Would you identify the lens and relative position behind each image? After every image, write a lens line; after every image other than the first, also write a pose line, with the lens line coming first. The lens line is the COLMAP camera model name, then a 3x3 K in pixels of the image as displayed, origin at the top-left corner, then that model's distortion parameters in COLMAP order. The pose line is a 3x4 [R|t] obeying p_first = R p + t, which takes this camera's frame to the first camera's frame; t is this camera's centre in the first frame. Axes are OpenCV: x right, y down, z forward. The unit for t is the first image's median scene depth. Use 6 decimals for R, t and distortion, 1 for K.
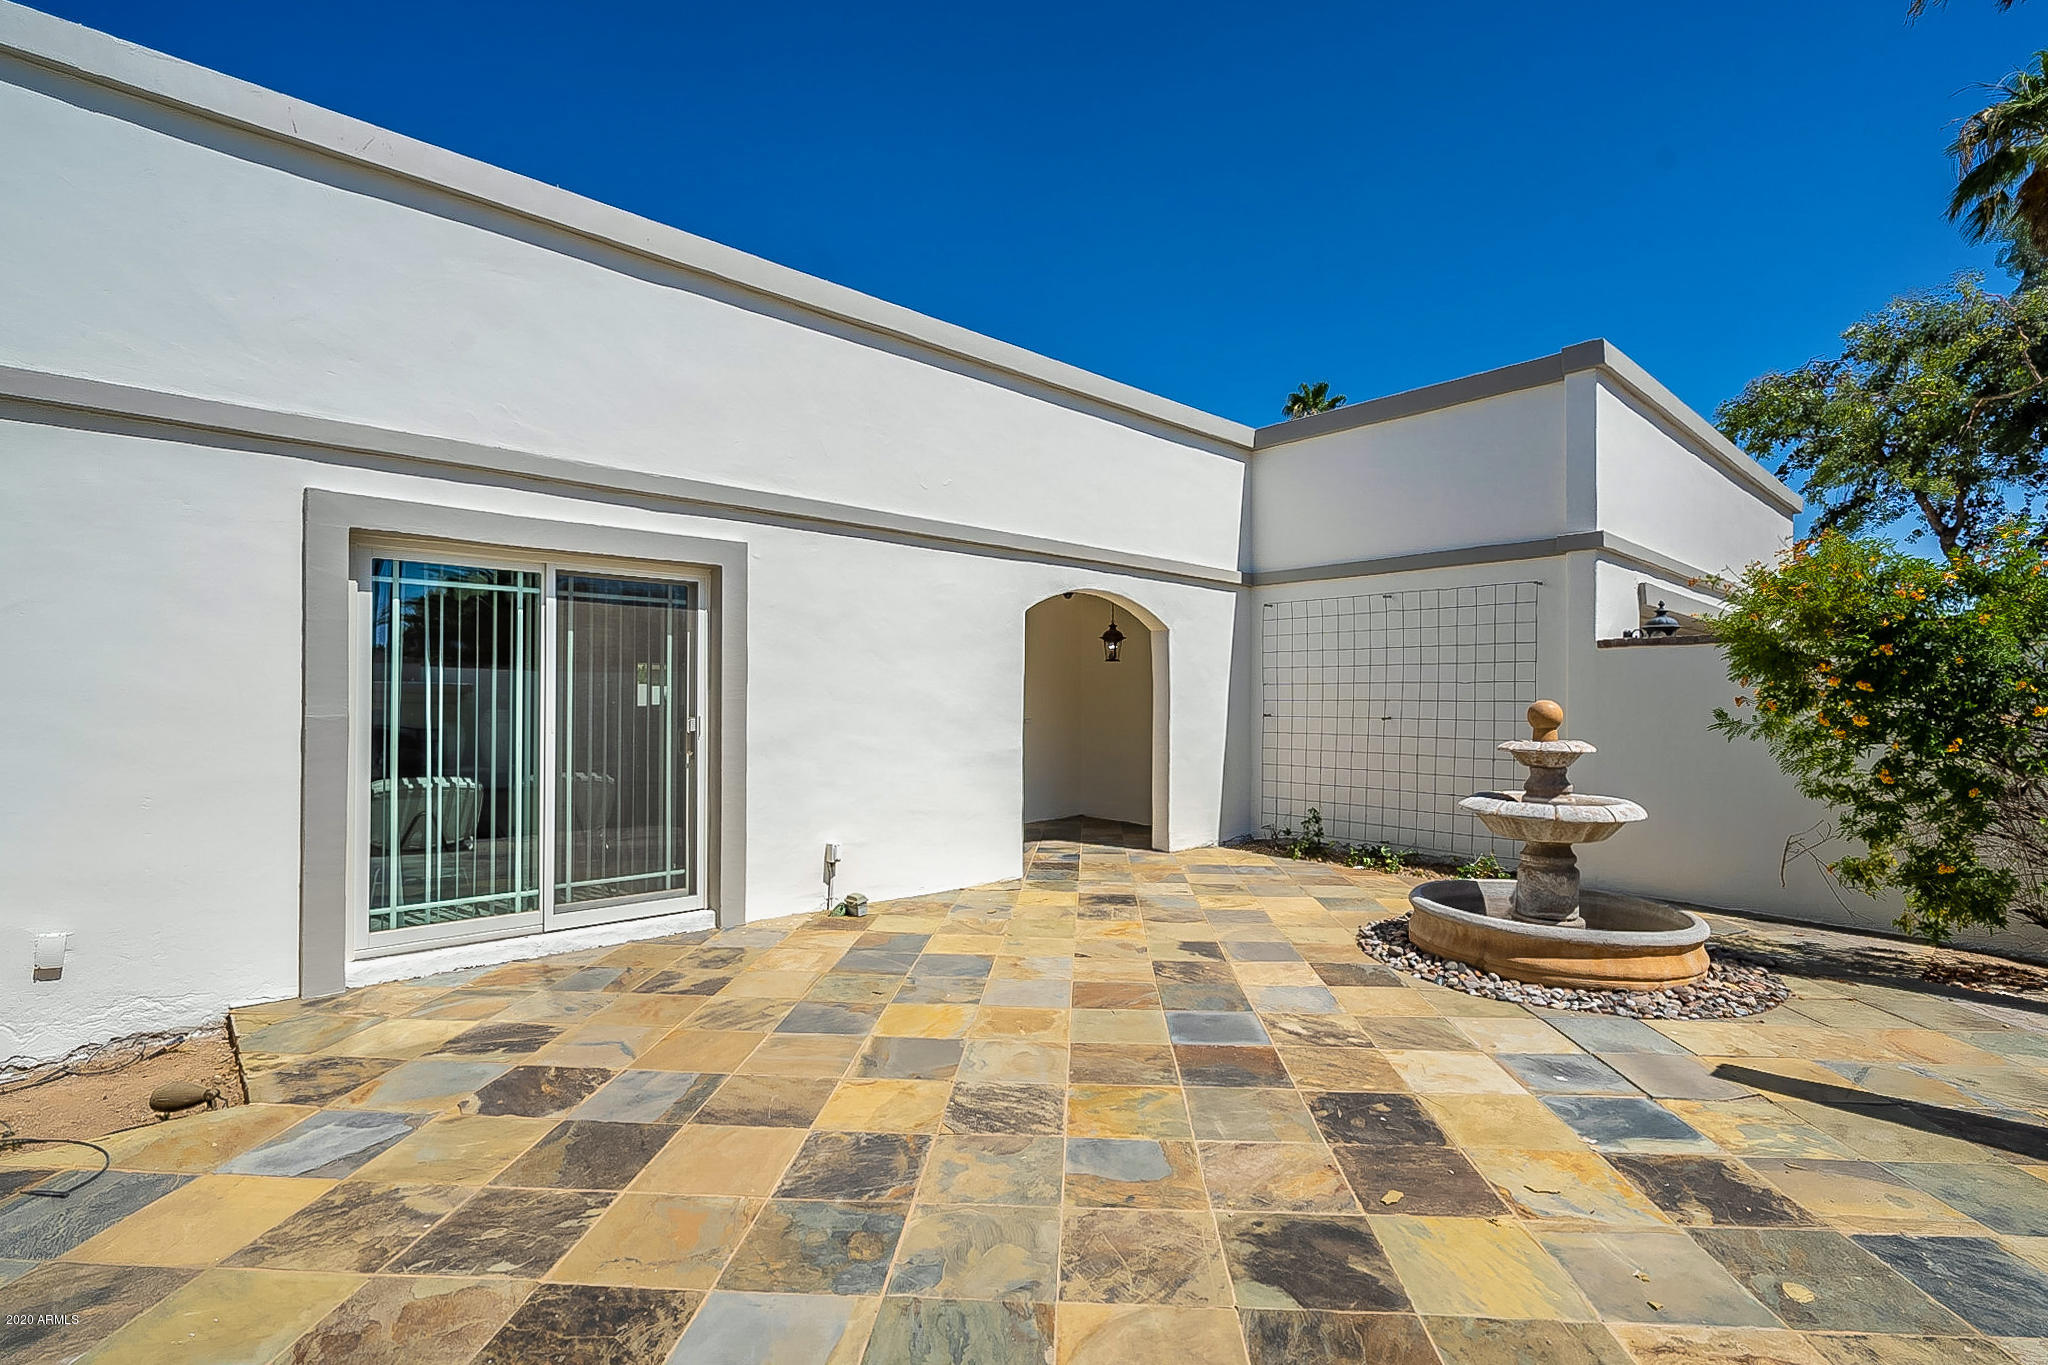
lens RADIAL K [[943.1, 0, 1031.4], [0, 943.1, 694.3], [0, 0, 1]] dist [-0.003637, 0.000960]
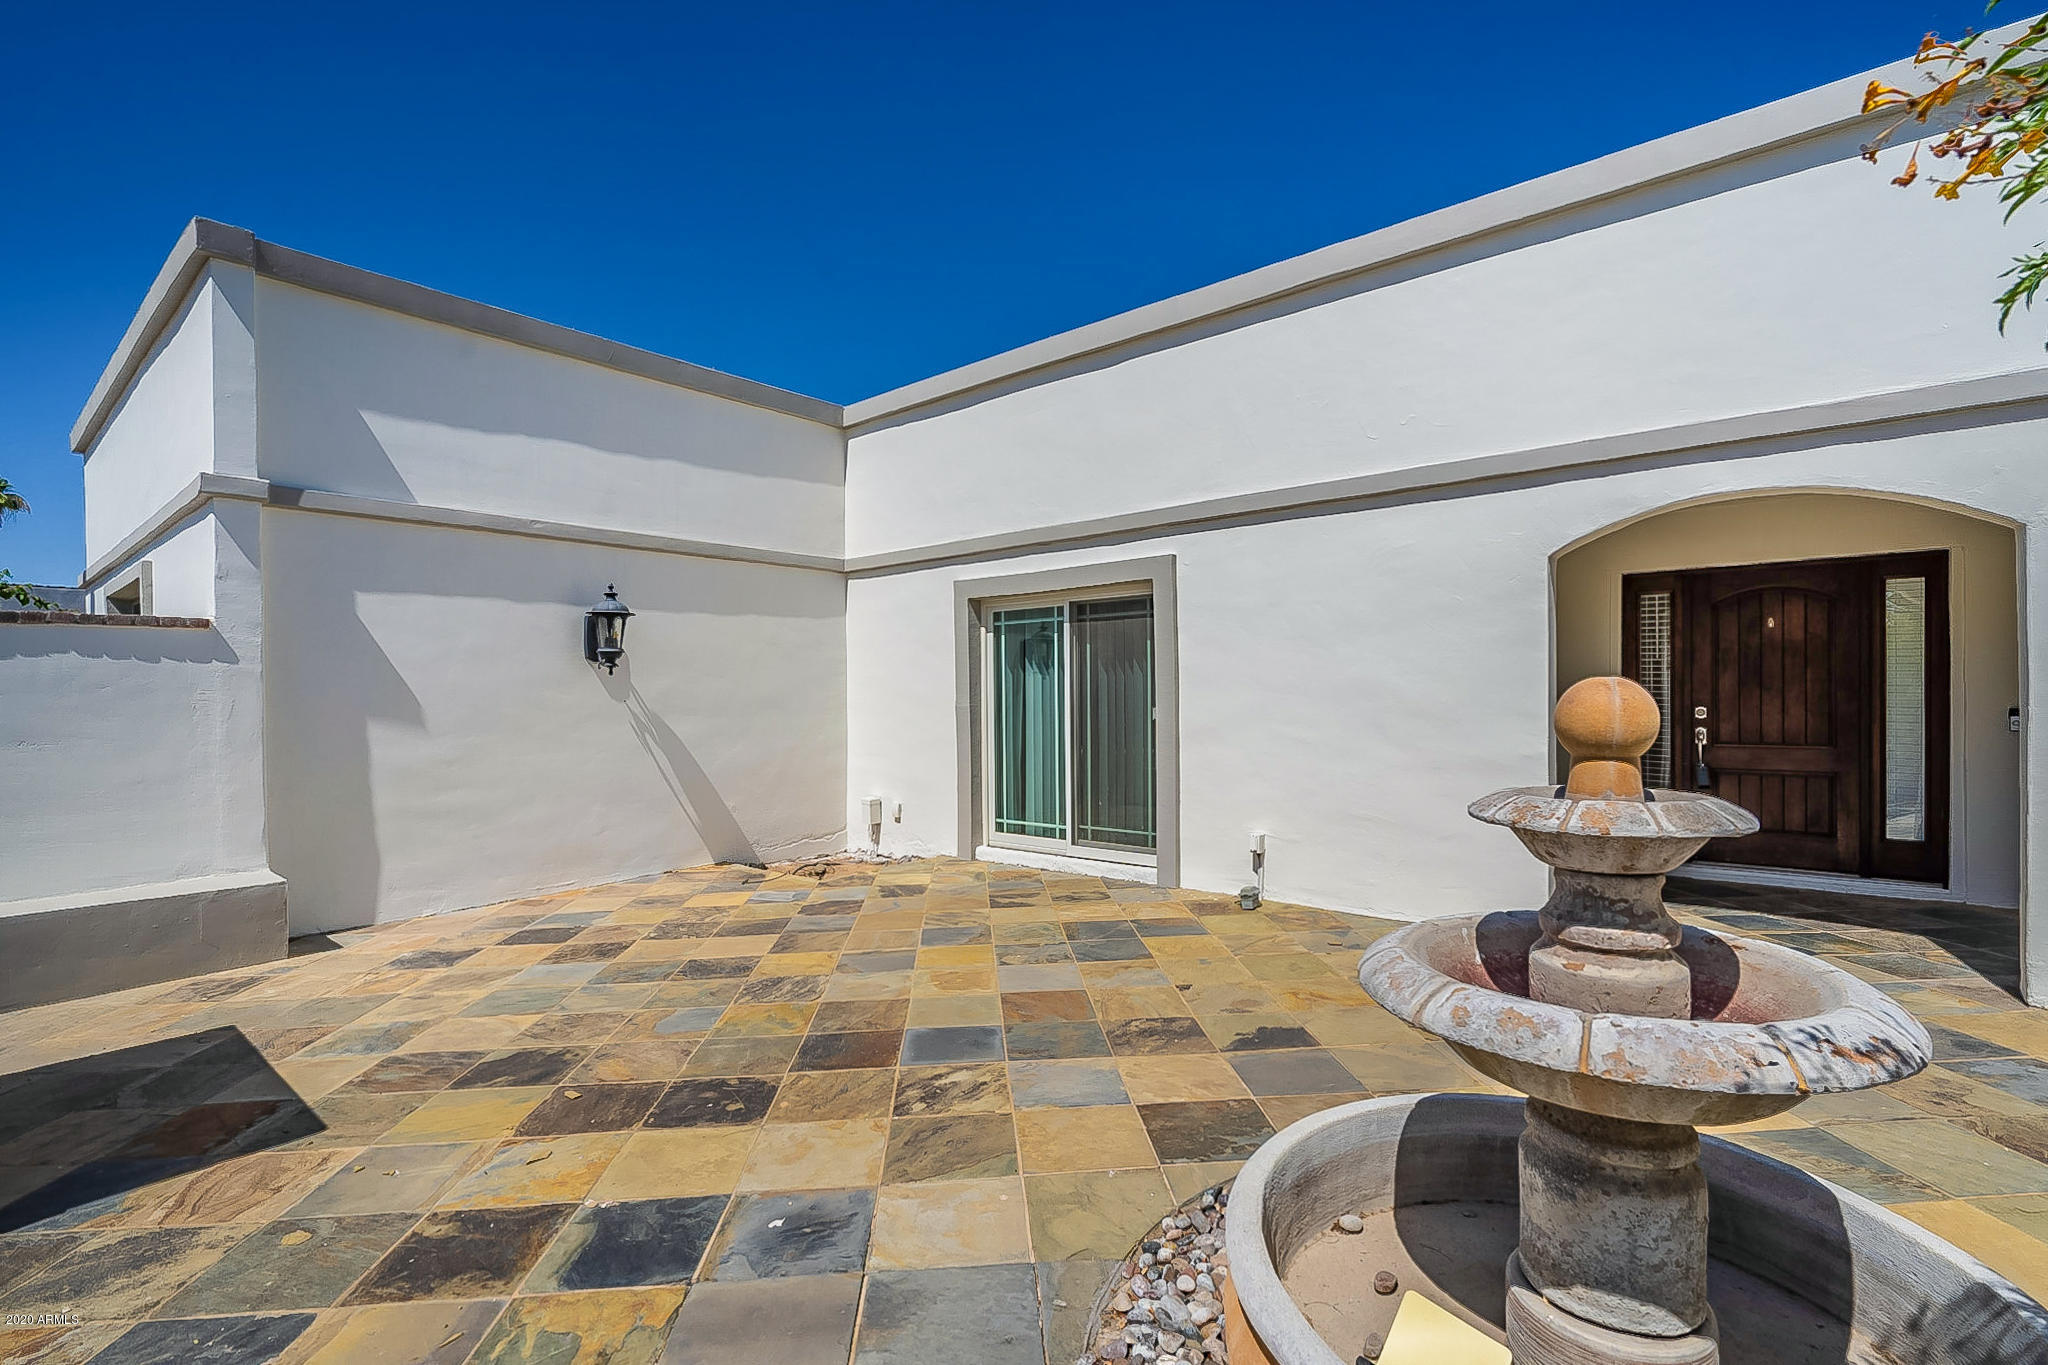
lens RADIAL K [[943.1, 0, 1033.5], [0, 943.1, 691.1], [0, 0, 1]] dist [-0.003637, 0.000960]
pose [[0.124052, -0.010236, -0.992223, 1.004113], [0.021186, 0.999746, -0.007665, 0.012808], [0.992050, -0.020070, 0.124237, 0.861728]]
